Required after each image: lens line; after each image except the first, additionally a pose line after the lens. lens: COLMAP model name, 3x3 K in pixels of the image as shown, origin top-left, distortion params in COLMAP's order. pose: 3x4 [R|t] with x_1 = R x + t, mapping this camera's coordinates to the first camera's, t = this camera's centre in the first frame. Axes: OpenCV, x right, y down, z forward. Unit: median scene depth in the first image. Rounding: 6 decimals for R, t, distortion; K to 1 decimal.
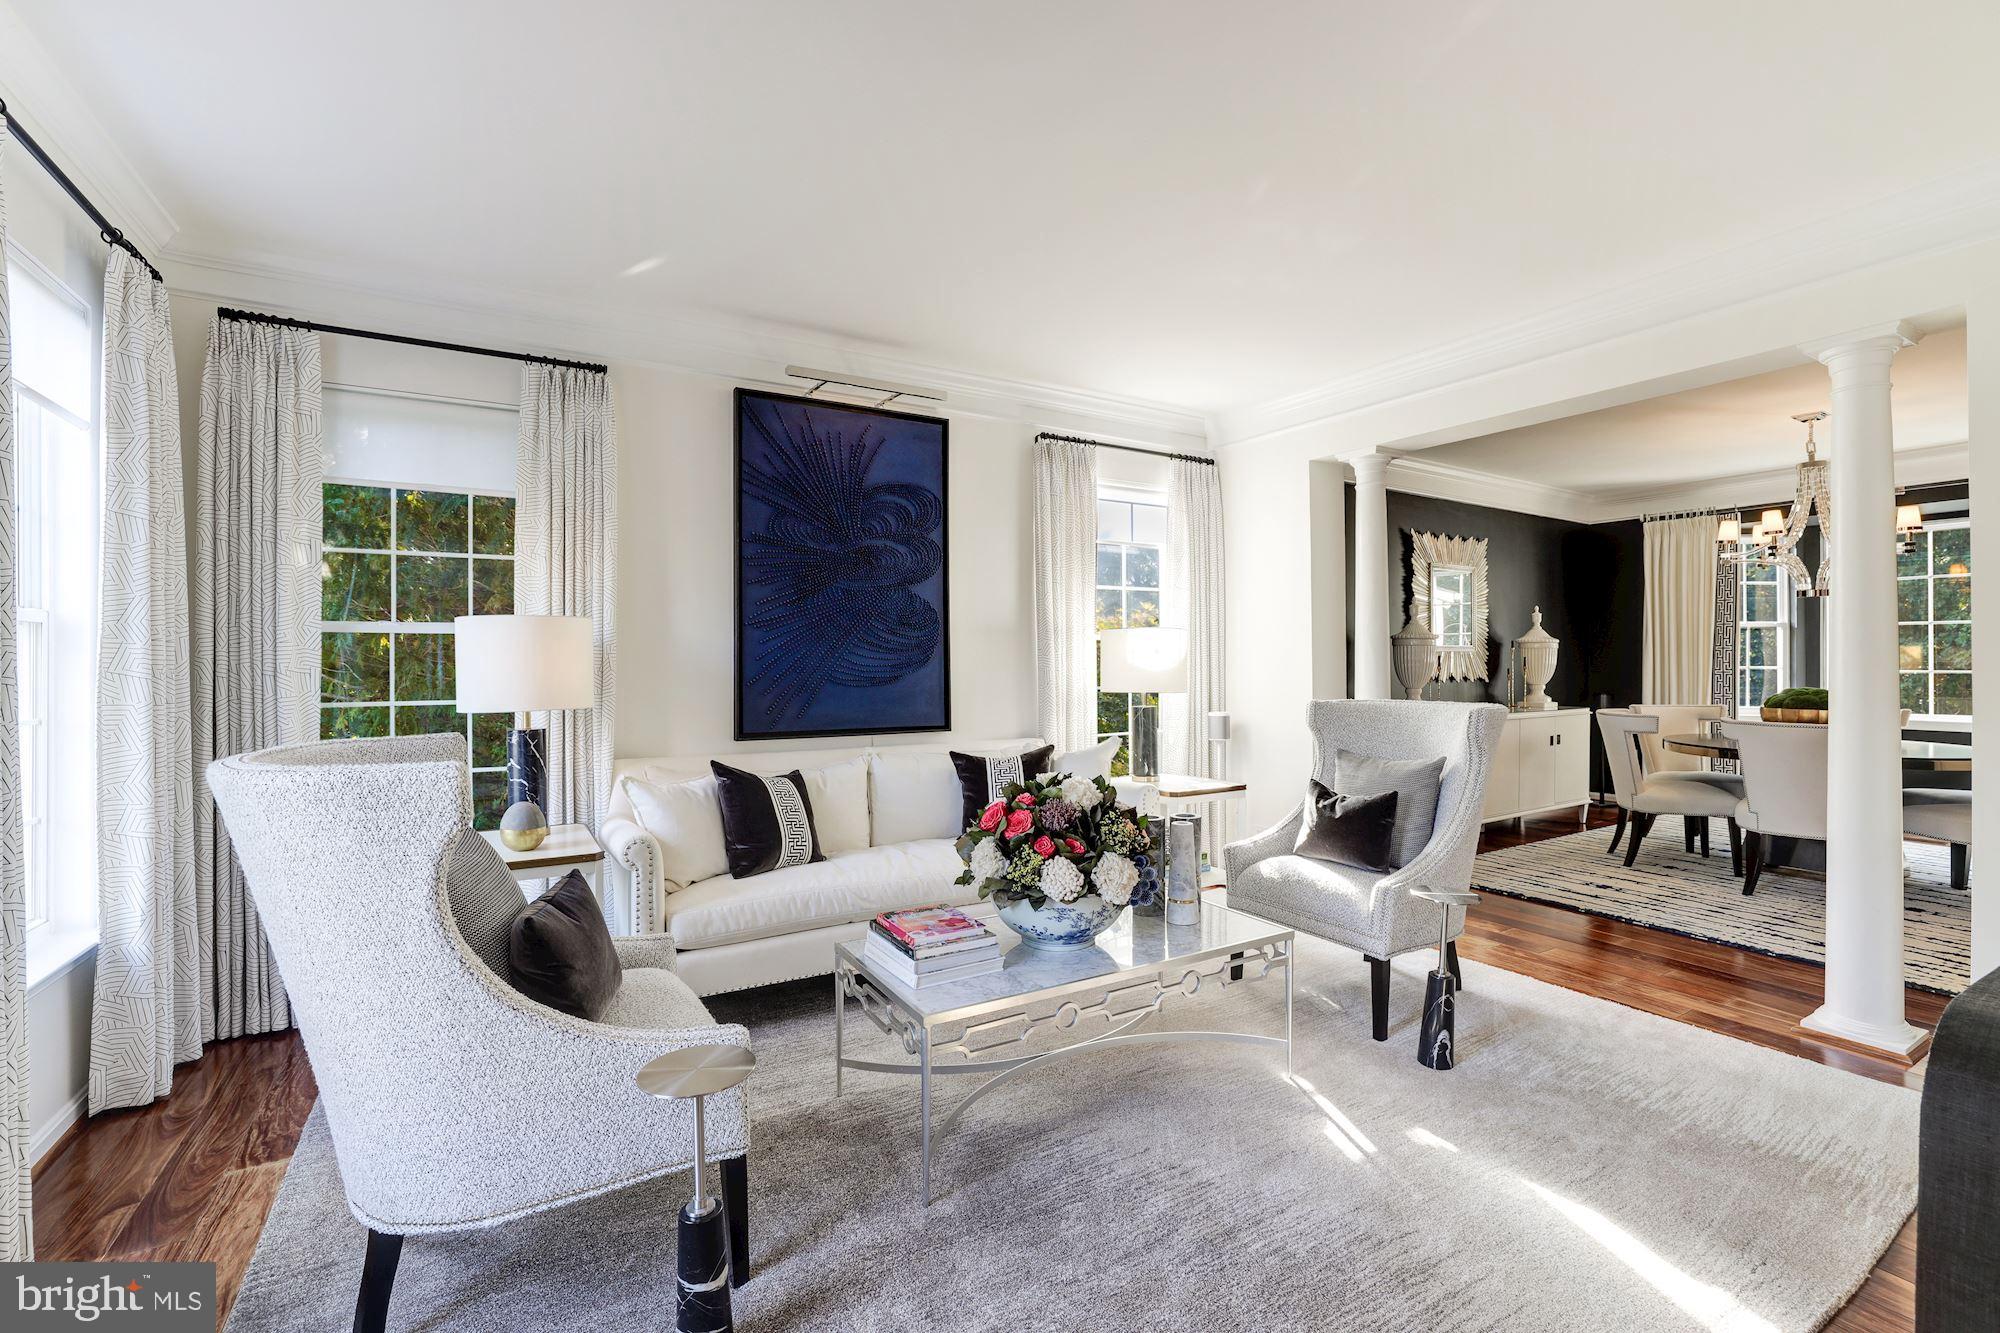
lens RADIAL K [[856.3, 0, 1006.4], [0, 856.3, 653.8], [0, 0, 1]] dist [-0.030764, 0.002693]
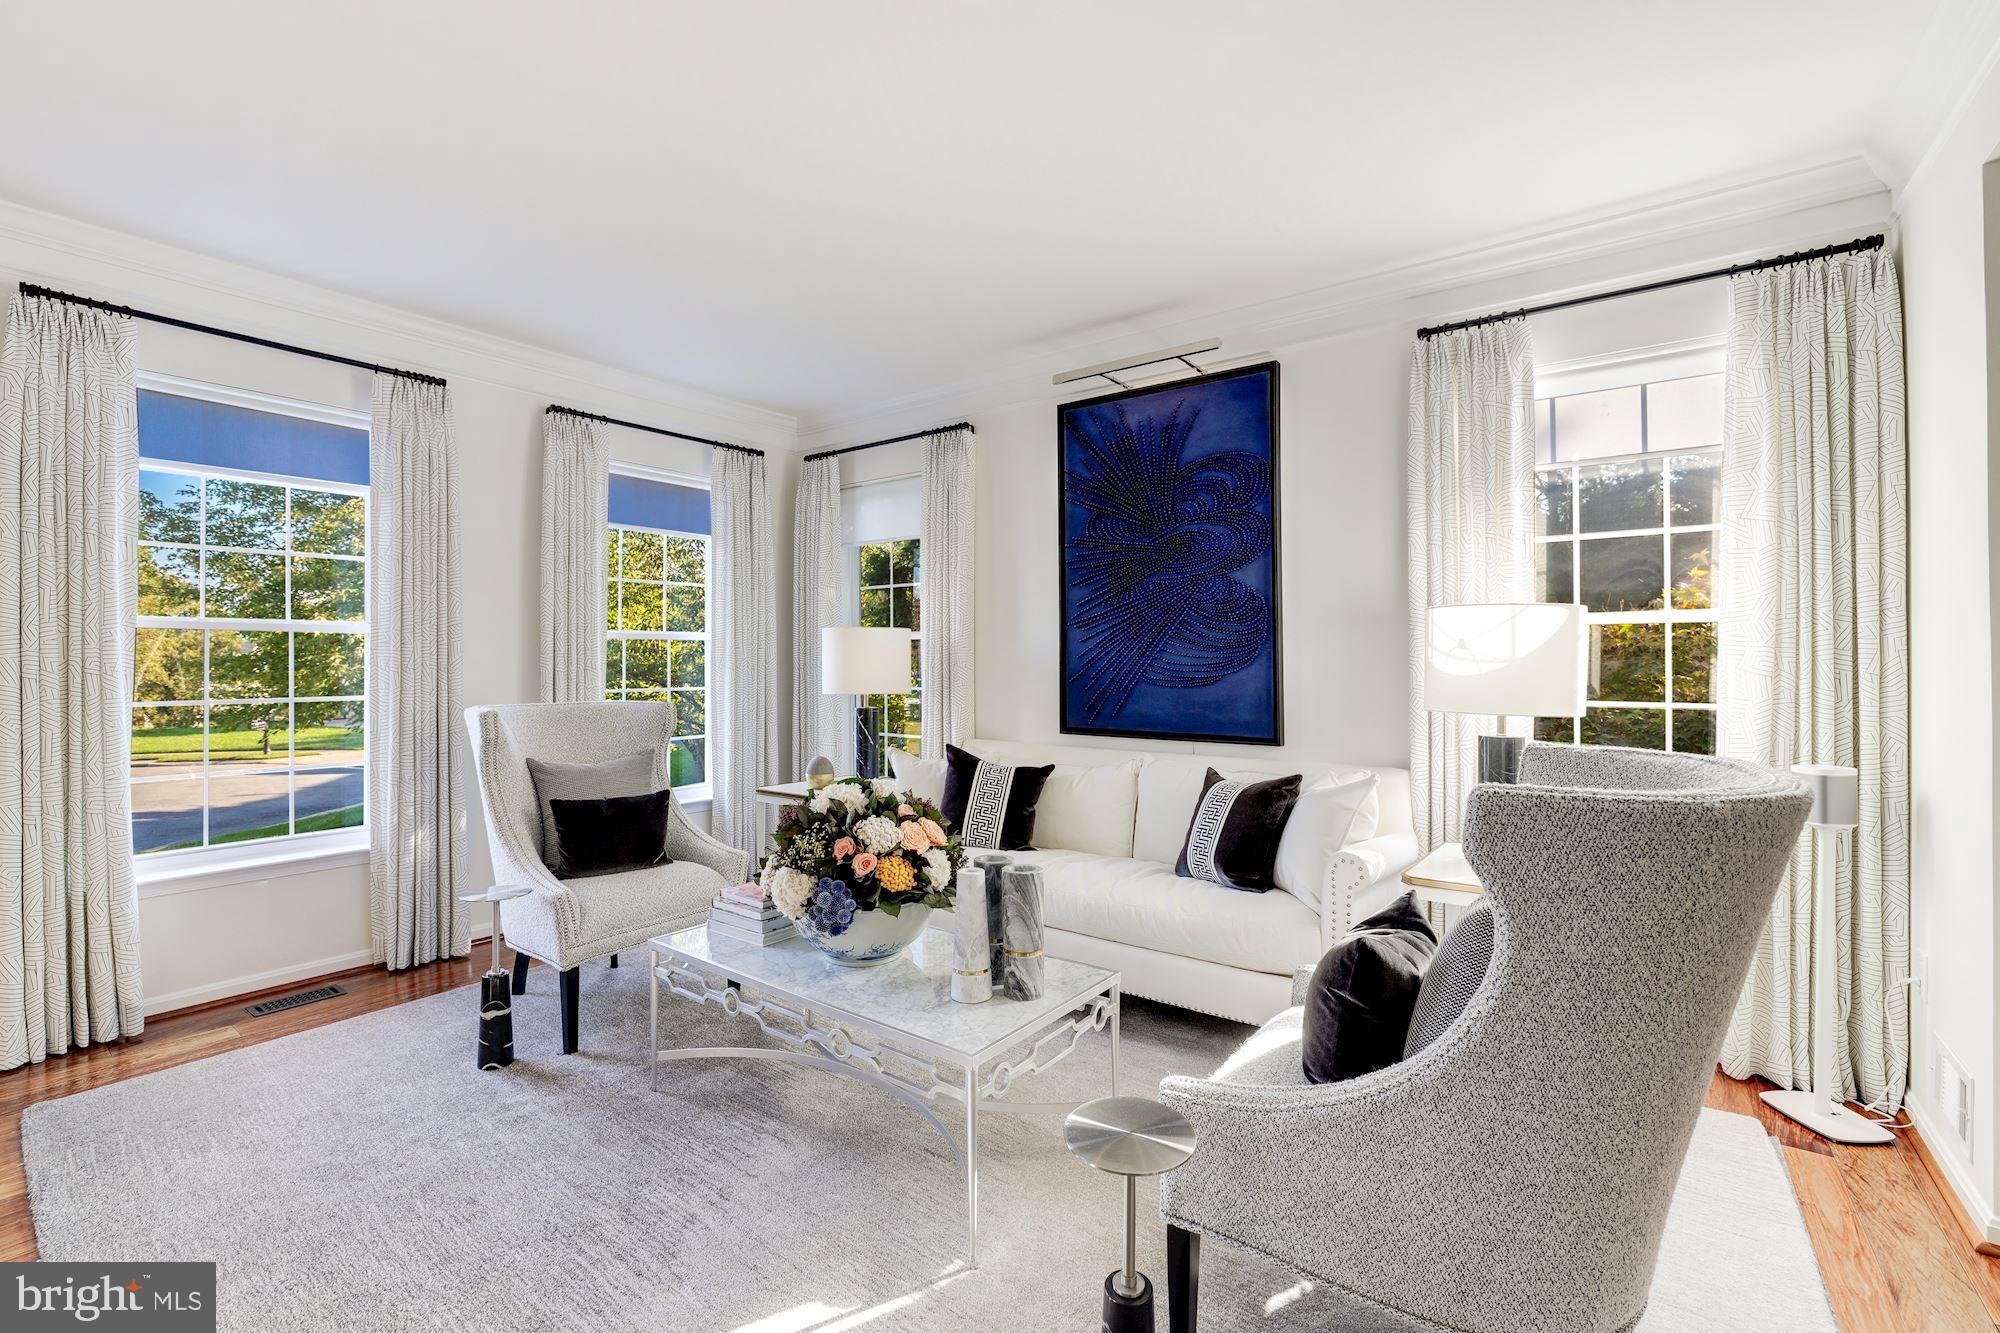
lens RADIAL K [[856.3, 0, 993.9], [0, 856.3, 657.3], [0, 0, 1]] dist [-0.030764, 0.002693]
pose [[0.381690, 0.007434, -0.924260, 0.603501], [0.008390, 0.999899, 0.011507, -0.006242], [0.924252, -0.012146, 0.381589, 0.468878]]
